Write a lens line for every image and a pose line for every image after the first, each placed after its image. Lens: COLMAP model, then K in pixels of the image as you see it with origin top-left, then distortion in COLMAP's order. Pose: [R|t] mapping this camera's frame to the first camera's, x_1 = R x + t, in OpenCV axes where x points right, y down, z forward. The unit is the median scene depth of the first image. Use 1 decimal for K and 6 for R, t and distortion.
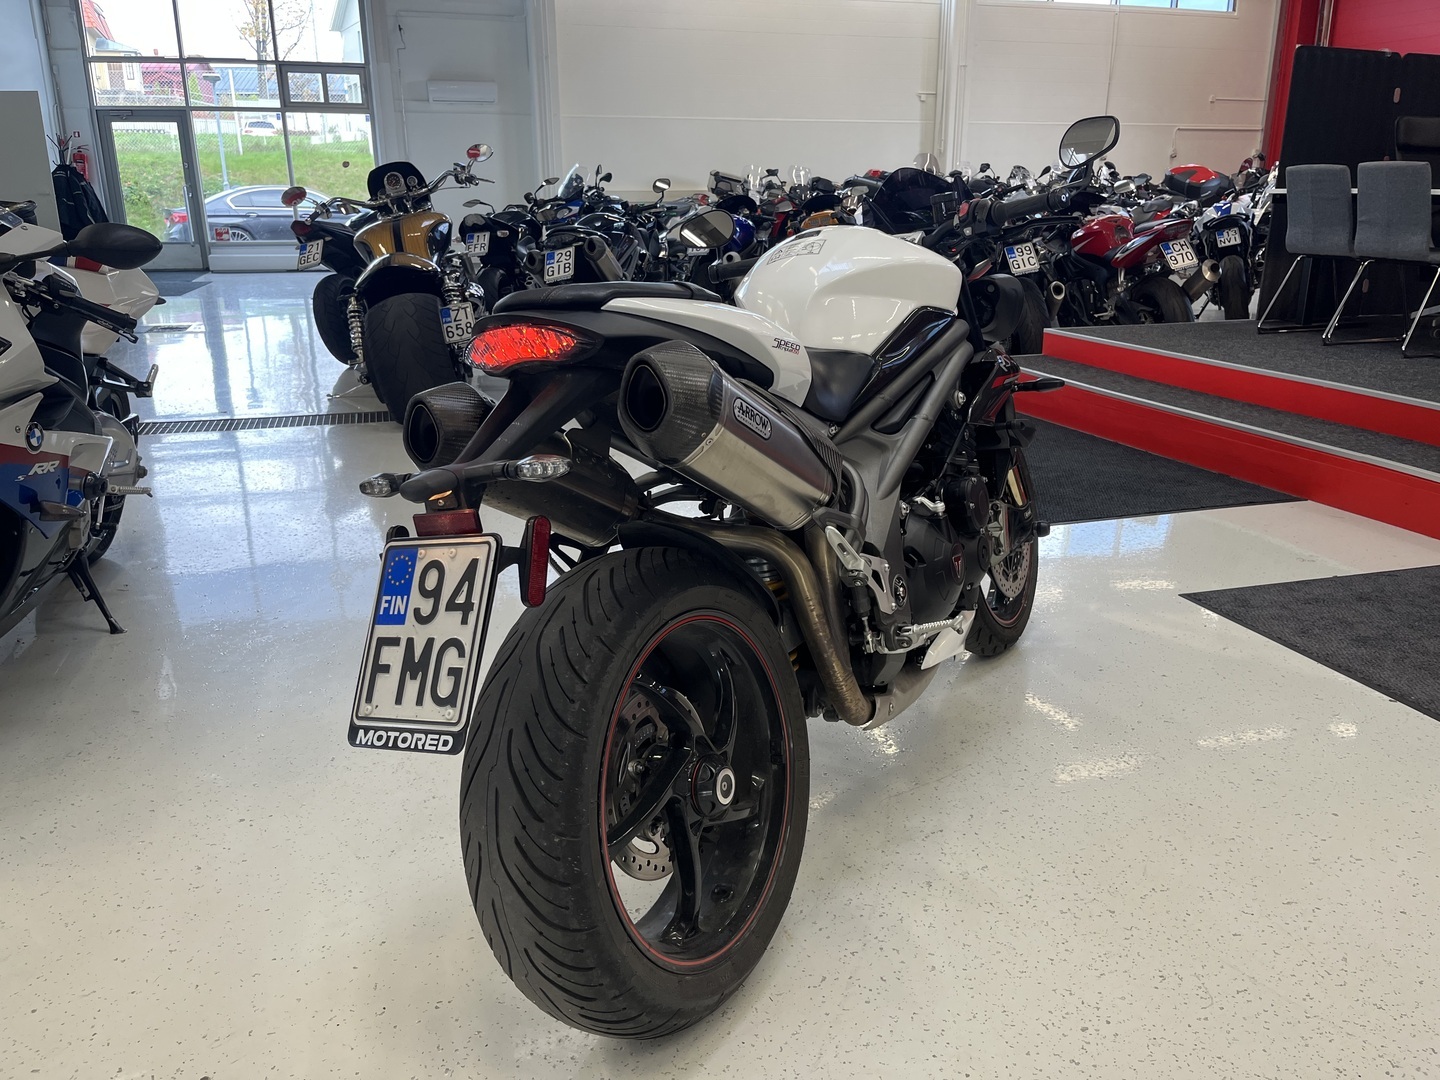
lens RADIAL K [[1060.6, 0, 720.0], [0, 1060.6, 540.0], [0, 0, 1]] dist [0.058398, -0.081121]
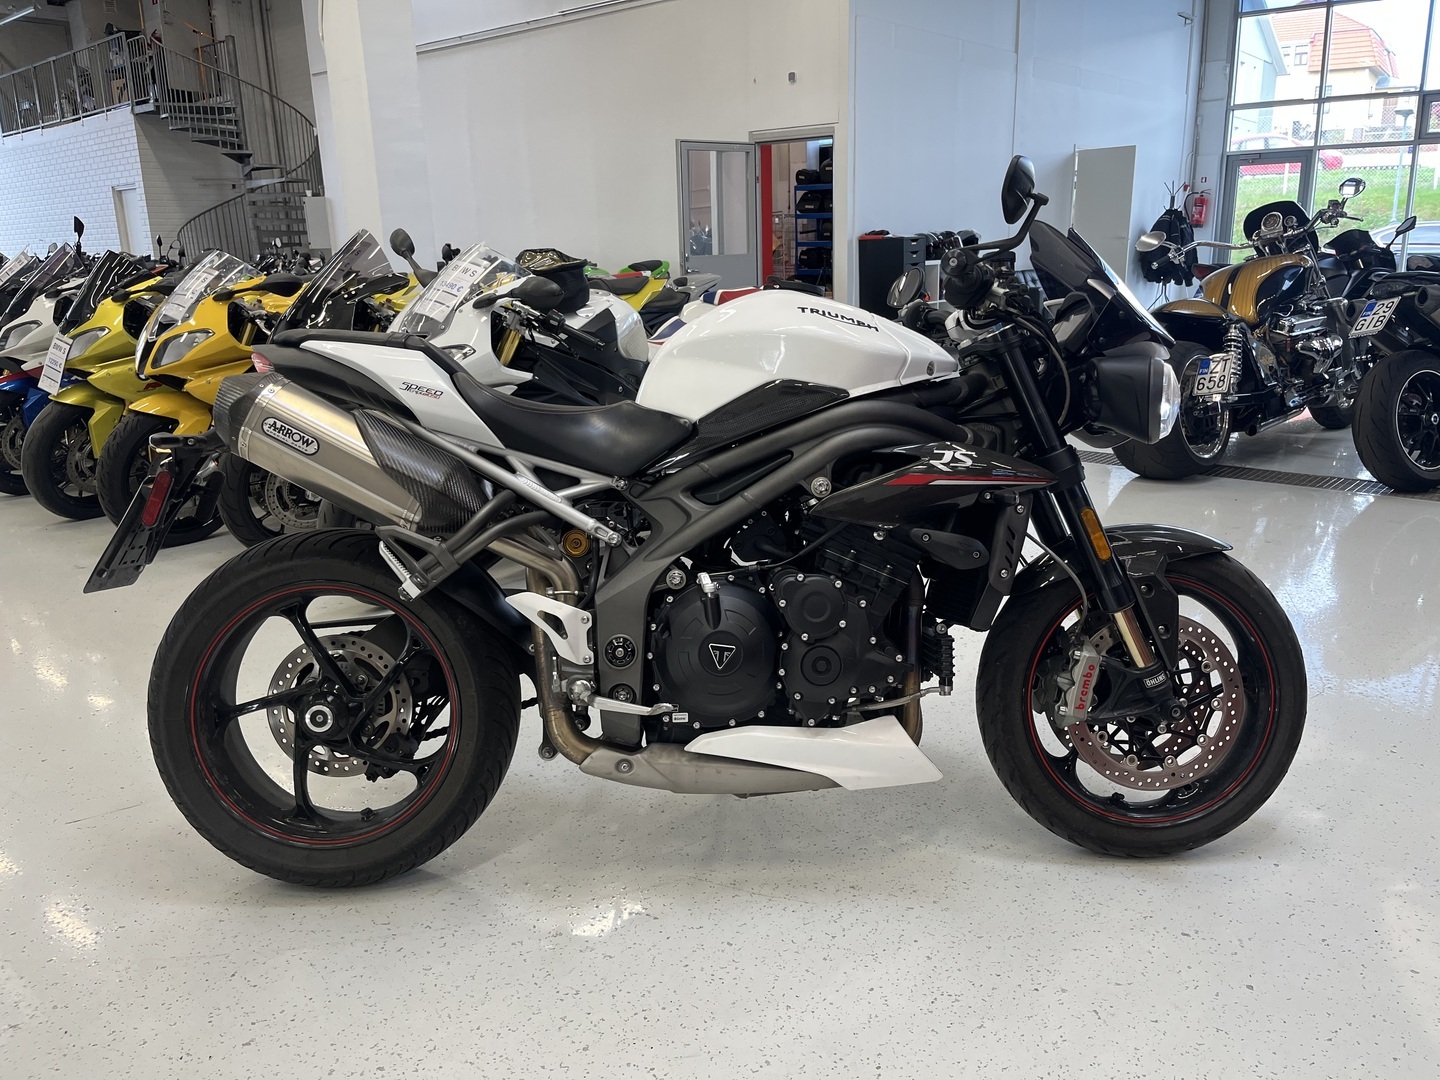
lens RADIAL K [[1060.6, 0, 720.0], [0, 1060.6, 540.0], [0, 0, 1]] dist [0.058398, -0.081121]
pose [[0.583830, 0.206506, -0.785173, 0.928575], [-0.232770, 0.969086, 0.081796, -0.148091], [0.777792, 0.135010, 0.613850, 0.418138]]
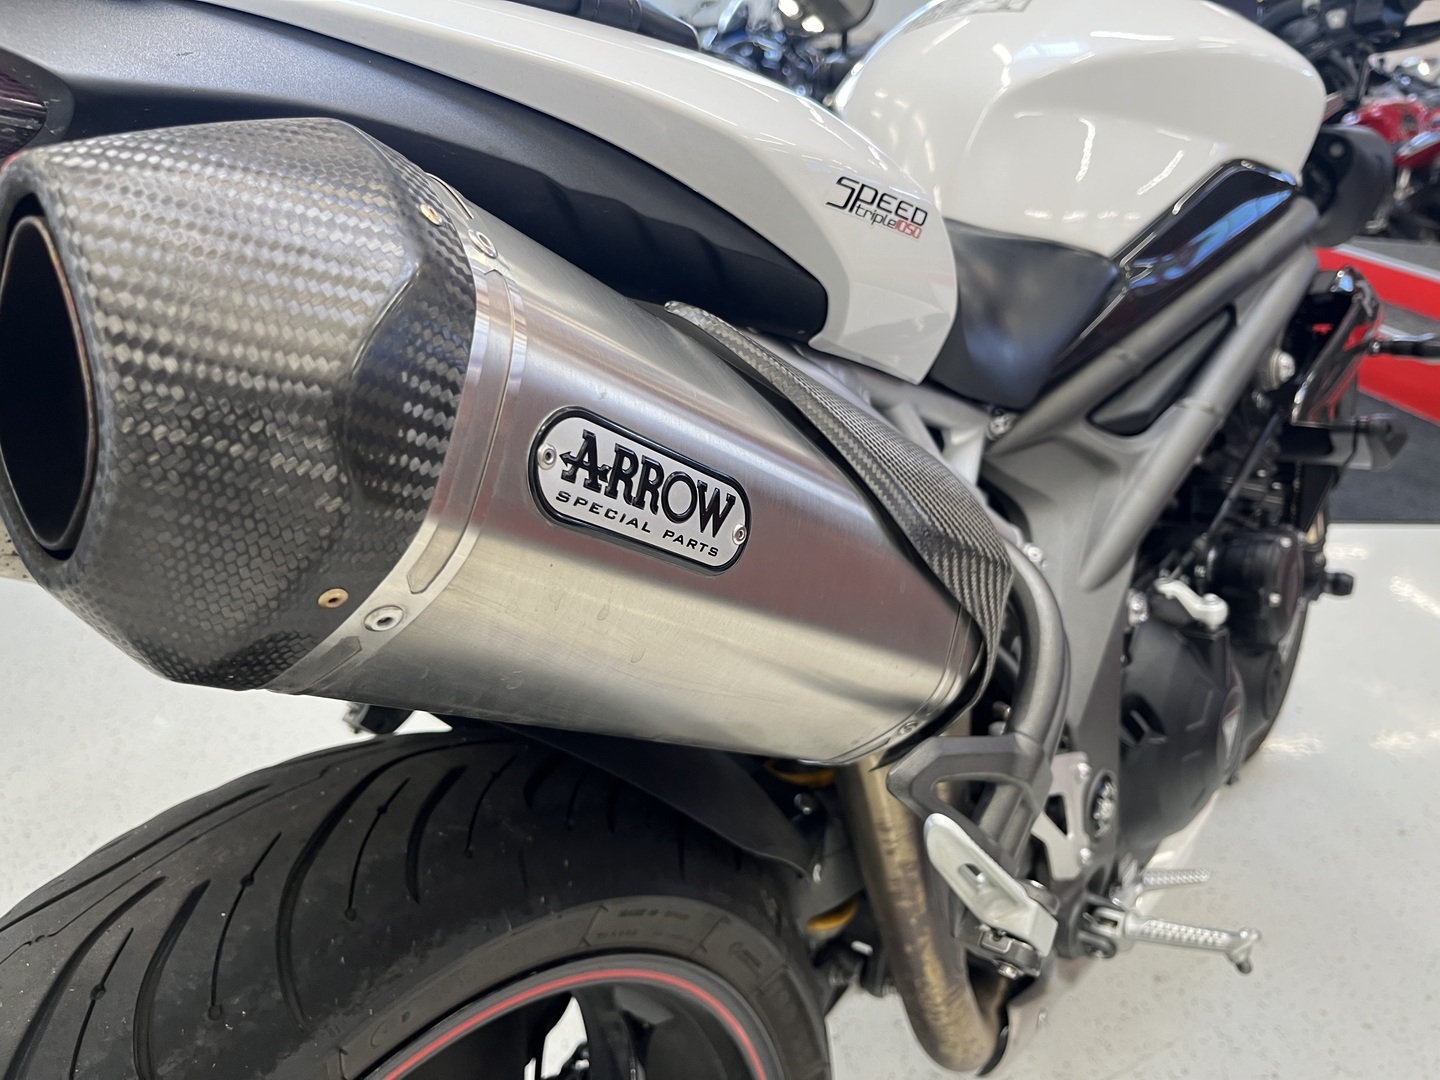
lens RADIAL K [[1126.7, 0, 720.0], [0, 1126.7, 540.0], [0, 0, 1]] dist [-0.003801, -0.001715]
pose [[0.985341, 0.126751, -0.114182, 0.050179], [-0.114535, 0.987546, 0.107865, -0.089006], [0.126432, -0.093206, 0.987587, 0.503166]]
